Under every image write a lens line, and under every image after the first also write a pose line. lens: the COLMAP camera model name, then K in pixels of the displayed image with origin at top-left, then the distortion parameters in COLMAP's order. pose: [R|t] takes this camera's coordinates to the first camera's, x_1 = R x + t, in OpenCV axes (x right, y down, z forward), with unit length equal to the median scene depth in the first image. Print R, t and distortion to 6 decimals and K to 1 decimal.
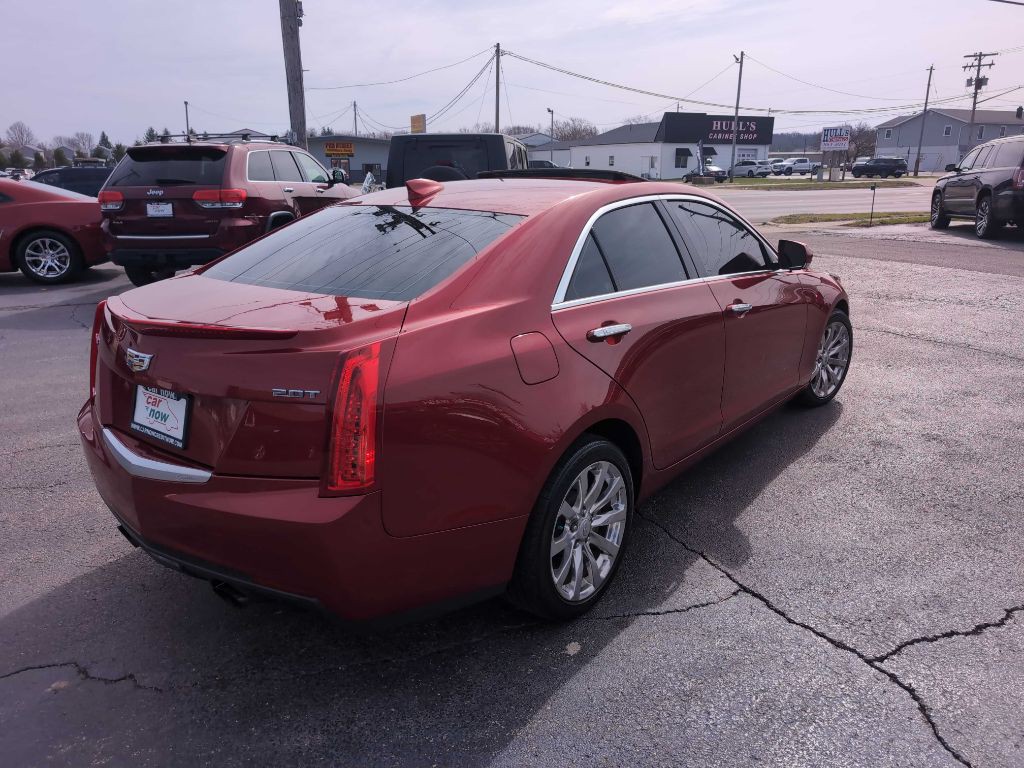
lens RADIAL K [[733.6, 0, 525.1], [0, 733.6, 366.2], [0, 0, 1]] dist [0.007240, -0.000767]
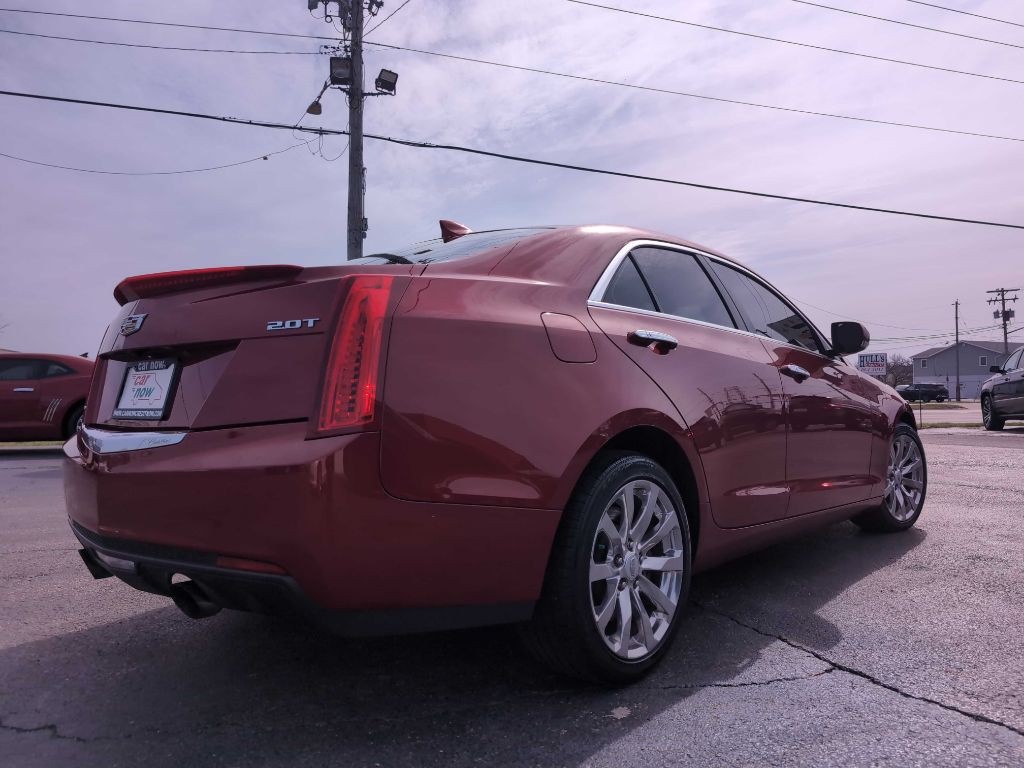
lens RADIAL K [[730.4, 0, 531.6], [0, 730.4, 359.1], [0, 0, 1]] dist [0.006972, -0.001732]
pose [[0.998643, -0.002035, -0.052033, 0.011855], [-0.014112, 0.951265, -0.308052, 0.244847], [0.050124, 0.308368, 0.949946, 0.144031]]
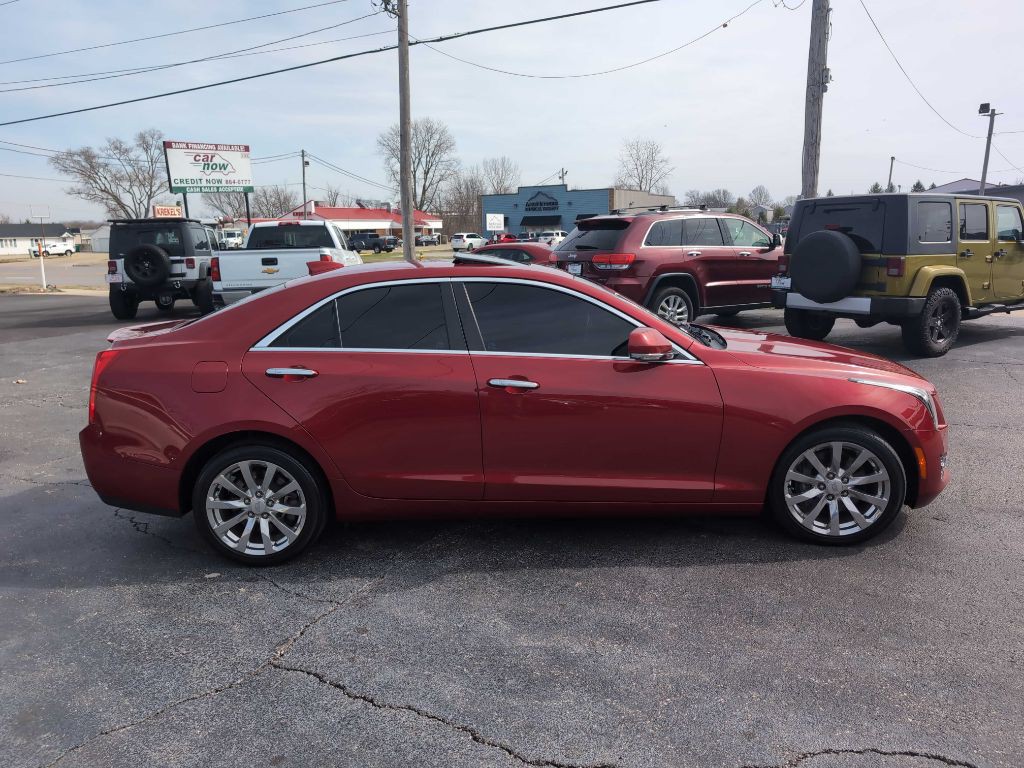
lens RADIAL K [[738.1, 0, 514.5], [0, 738.1, 367.3], [0, 0, 1]] dist [0.003703, 0.003615]
pose [[0.624466, 0.130972, -0.769993, 1.419119], [-0.183901, 0.982780, 0.018022, -0.157921], [0.759093, 0.130348, 0.637798, 0.404736]]
